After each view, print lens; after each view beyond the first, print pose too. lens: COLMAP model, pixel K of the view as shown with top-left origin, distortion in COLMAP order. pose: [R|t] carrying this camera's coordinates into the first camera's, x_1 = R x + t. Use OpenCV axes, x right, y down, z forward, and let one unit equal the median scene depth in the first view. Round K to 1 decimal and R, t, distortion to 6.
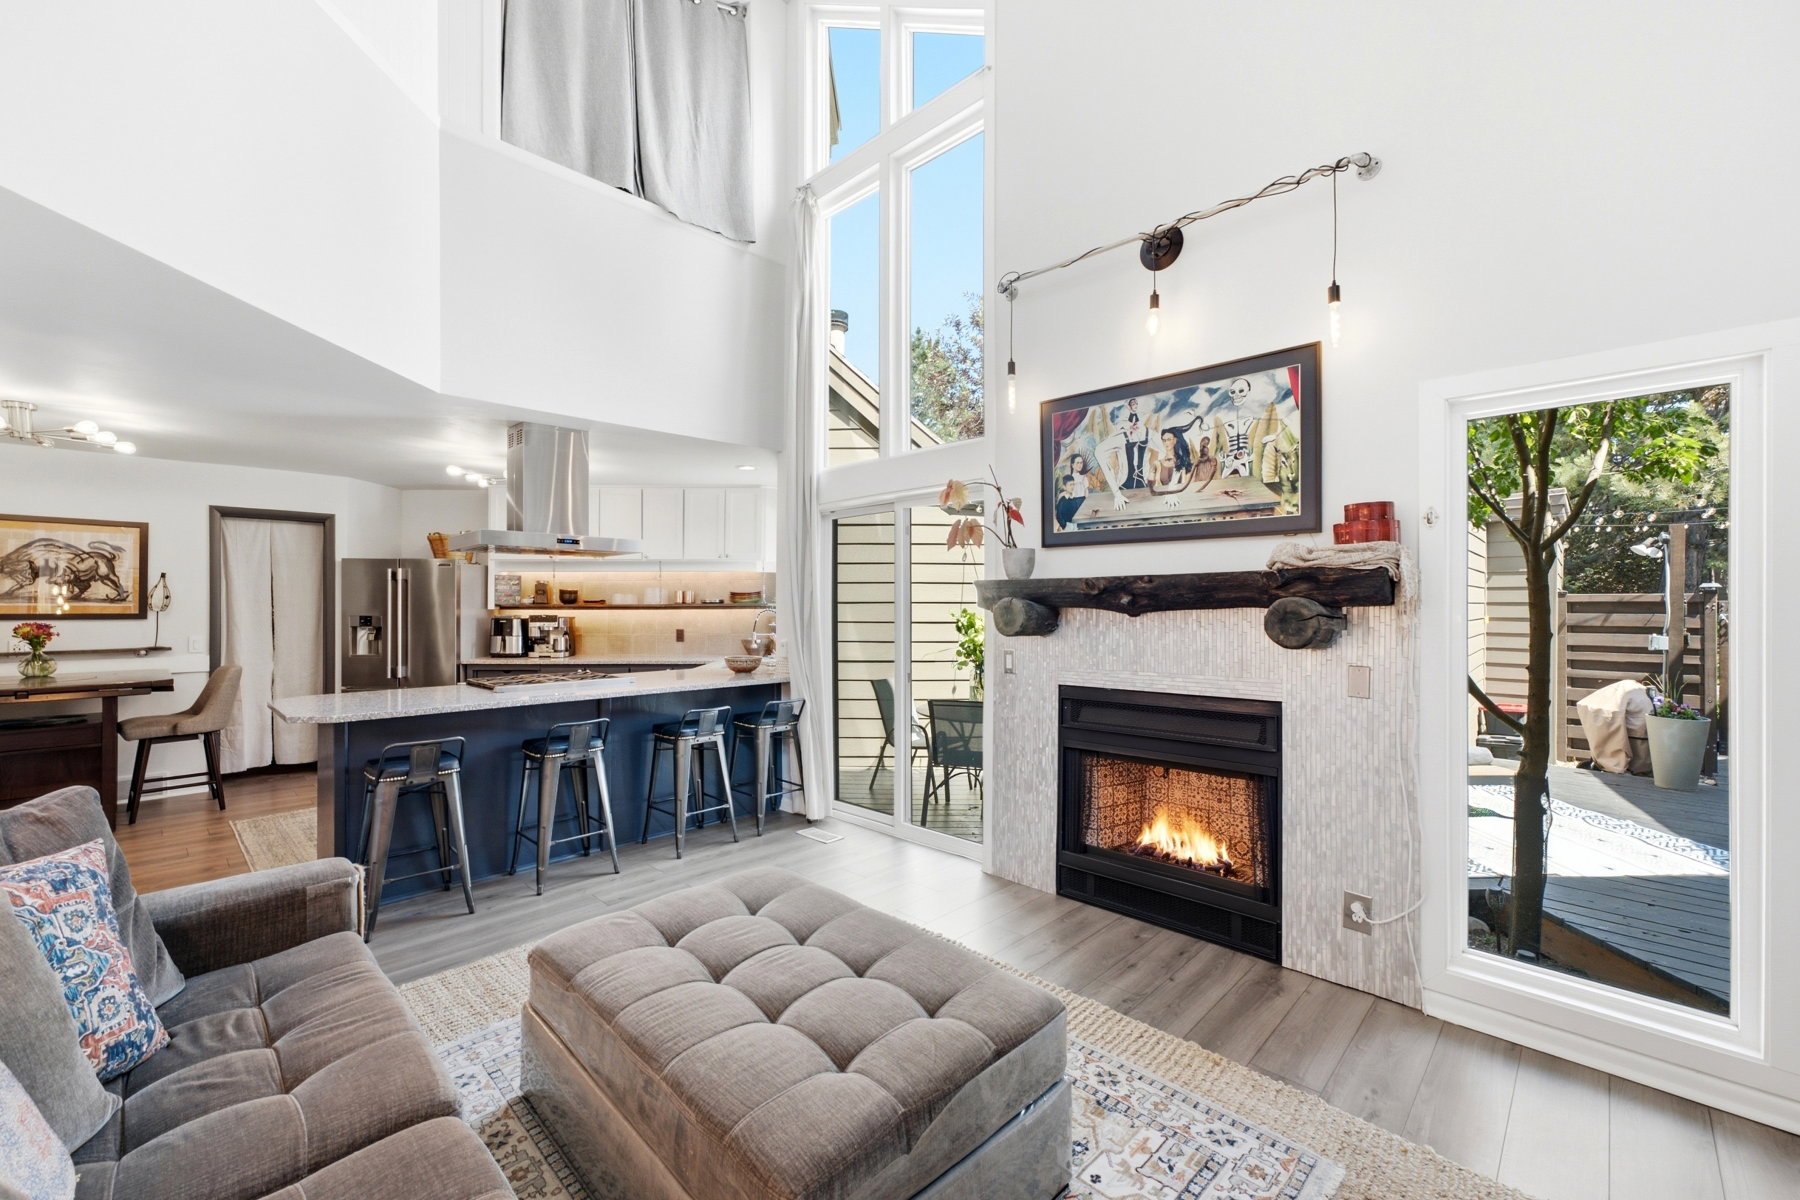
lens RADIAL K [[756.6, 0, 904.8], [0, 756.6, 607.9], [0, 0, 1]] dist [-0.003067, 0.000514]
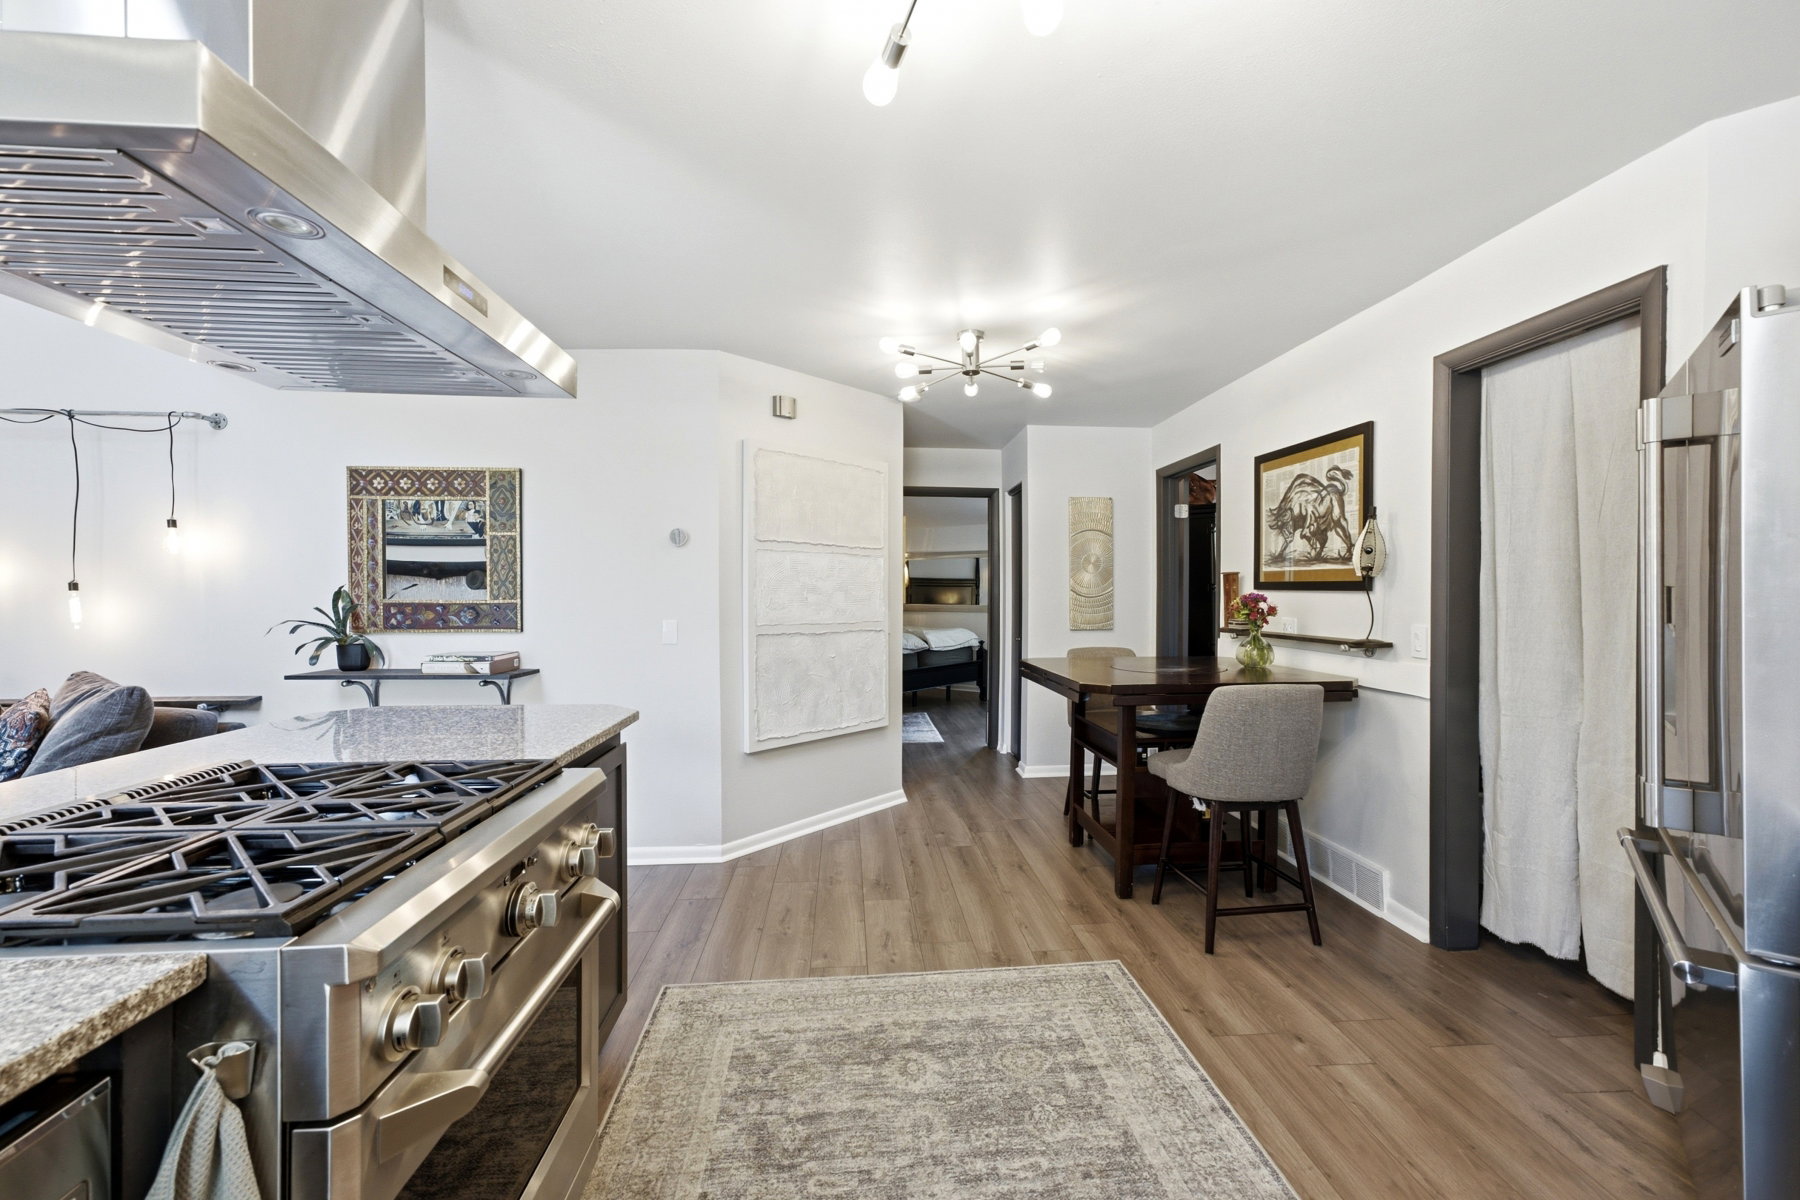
lens RADIAL K [[722.8, 0, 916.0], [0, 722.8, 593.3], [0, 0, 1]] dist [-0.002128, 0.000064]
pose [[-0.657520, 0.001297, -0.753436, -0.444471], [-0.001732, 0.999993, 0.003234, 0.019256], [0.753435, 0.003431, -0.657513, 1.323882]]
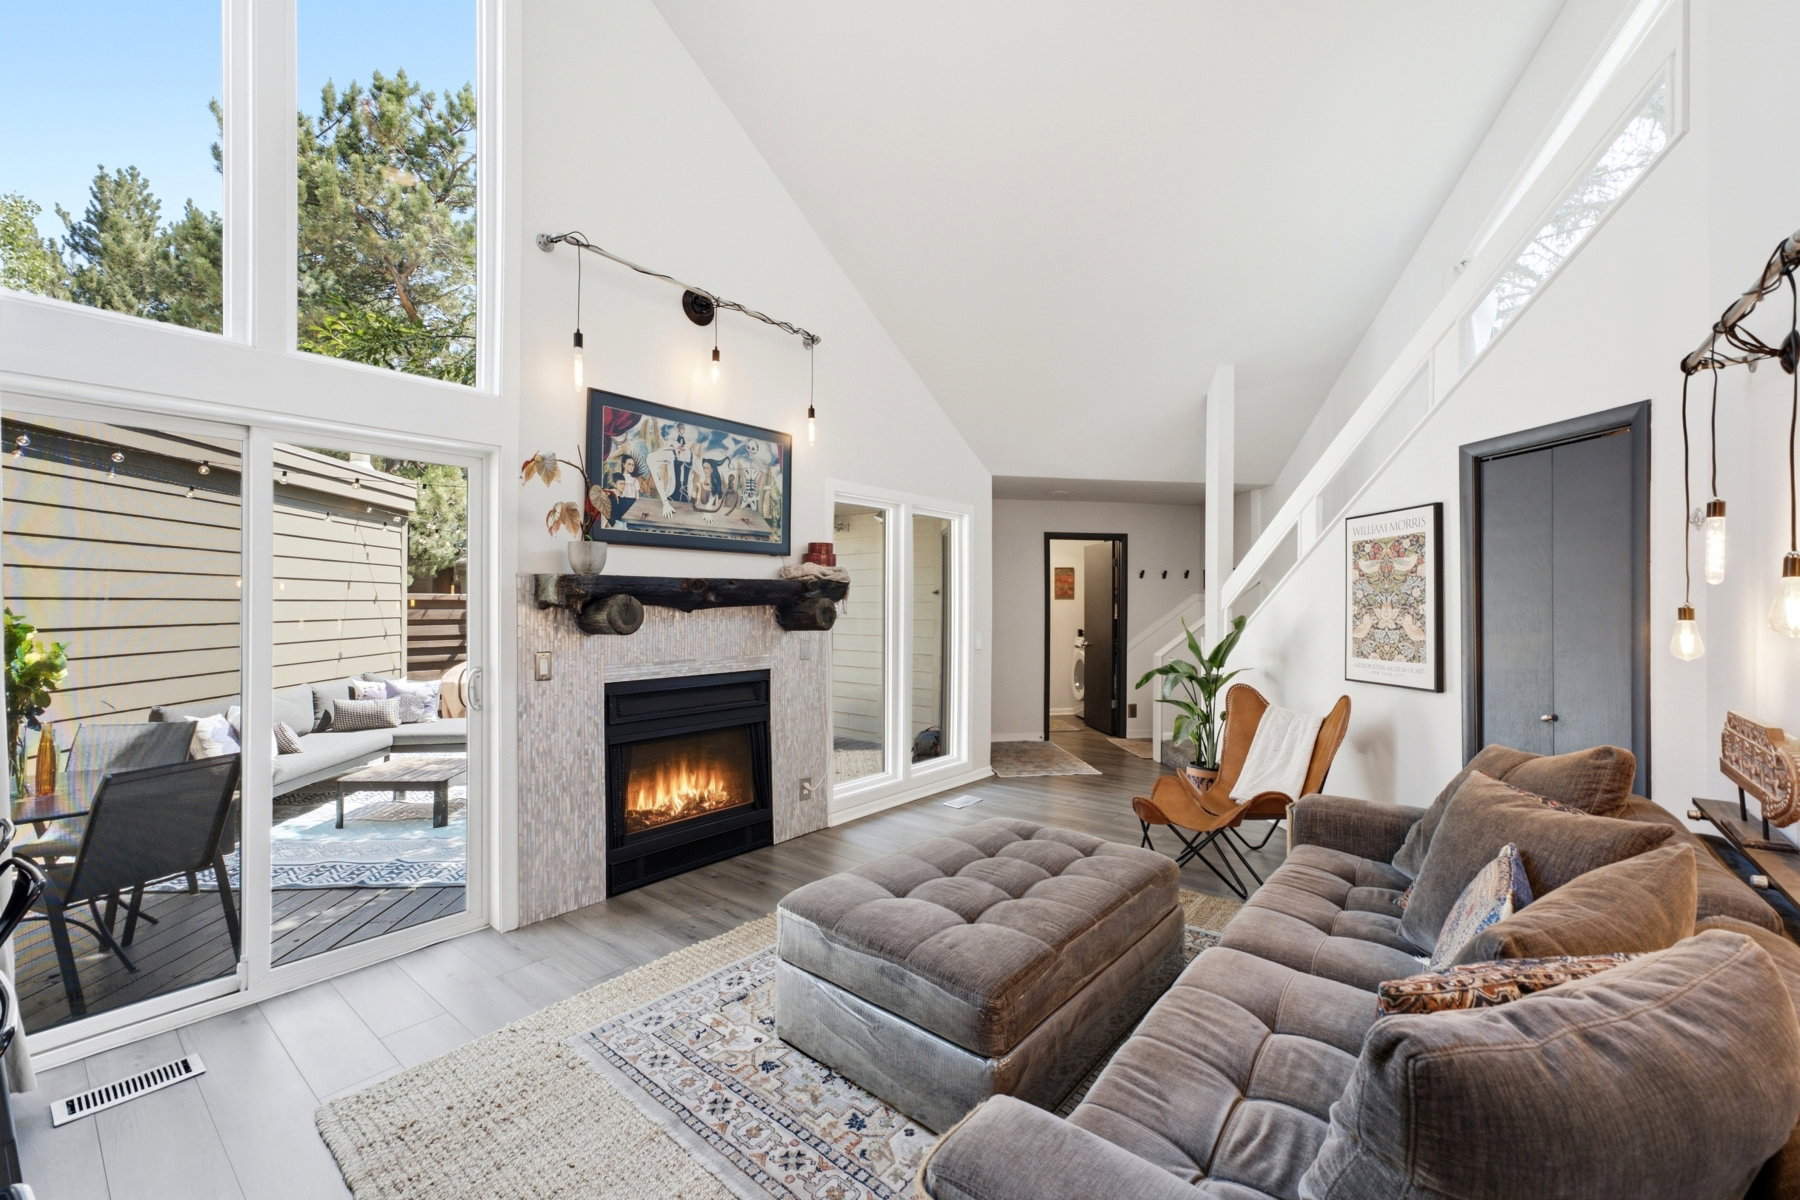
lens RADIAL K [[741.6, 0, 885.1], [0, 741.6, 610.2], [0, 0, 1]] dist [-0.084849, 0.044712]
pose [[-0.074365, -0.010982, 0.997171, -0.632006], [0.003231, 0.999931, 0.011254, -0.003139], [-0.997226, 0.004059, -0.074325, 0.585120]]
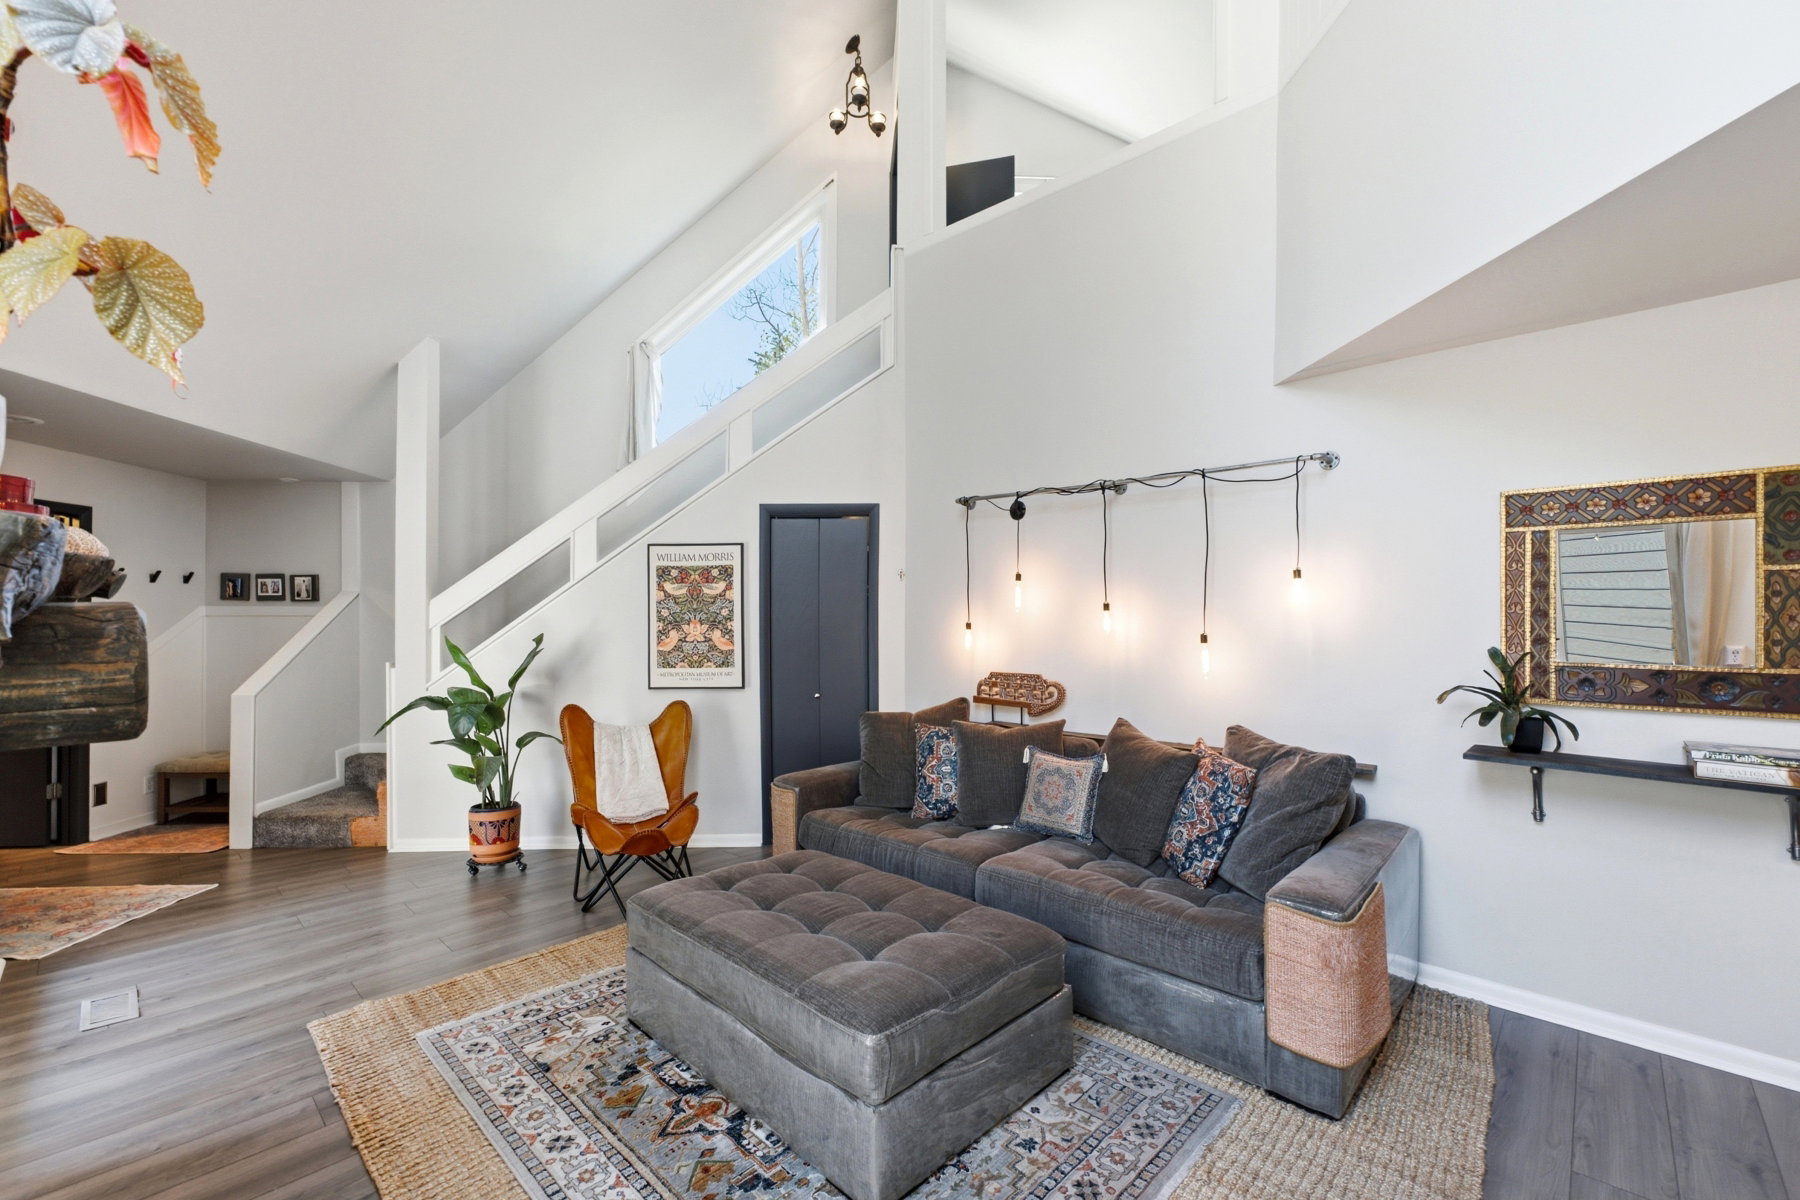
lens RADIAL K [[762.9, 0, 921.7], [0, 762.9, 610.4], [0, 0, 1]] dist [-0.005859, 0.000222]
pose [[-0.999791, -0.001997, -0.020352, -0.140336], [-0.001773, 0.999937, -0.011044, -0.002633], [0.020373, -0.011005, -0.999732, 1.015430]]
